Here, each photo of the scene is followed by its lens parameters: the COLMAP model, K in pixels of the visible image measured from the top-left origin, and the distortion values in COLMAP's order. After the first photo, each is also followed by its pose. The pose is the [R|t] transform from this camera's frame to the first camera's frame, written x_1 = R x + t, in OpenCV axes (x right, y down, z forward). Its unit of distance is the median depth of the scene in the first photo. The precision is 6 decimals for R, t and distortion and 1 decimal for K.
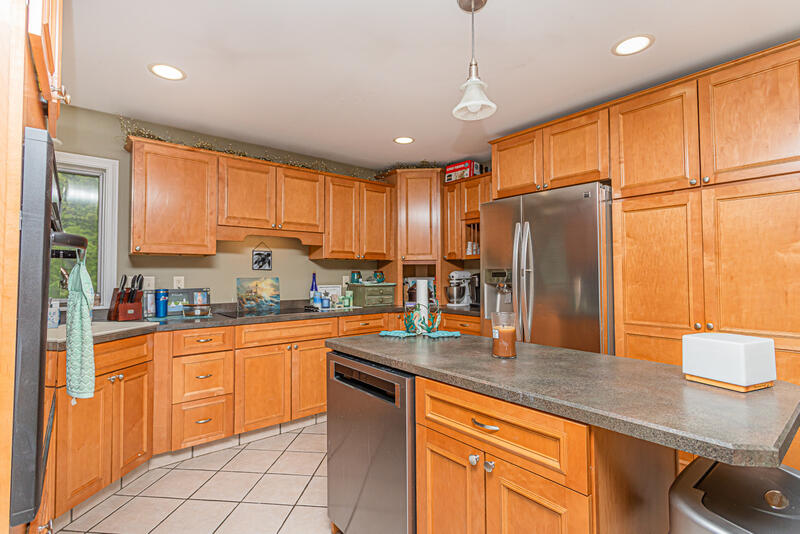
lens RADIAL K [[381.5, 0, 405.4], [0, 381.5, 264.6], [0, 0, 1]] dist [-0.004547, 0.001187]
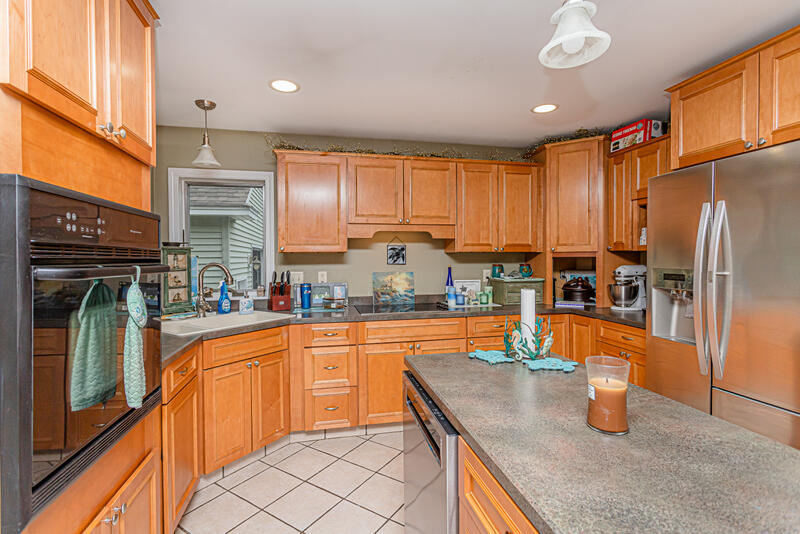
lens RADIAL K [[381.5, 0, 396.8], [0, 381.5, 266.0], [0, 0, 1]] dist [-0.004547, 0.001187]
pose [[0.885843, 0.008332, -0.463911, 0.112093], [0.012971, 0.999003, 0.042711, -0.030307], [0.463804, -0.043853, 0.884852, 0.127770]]
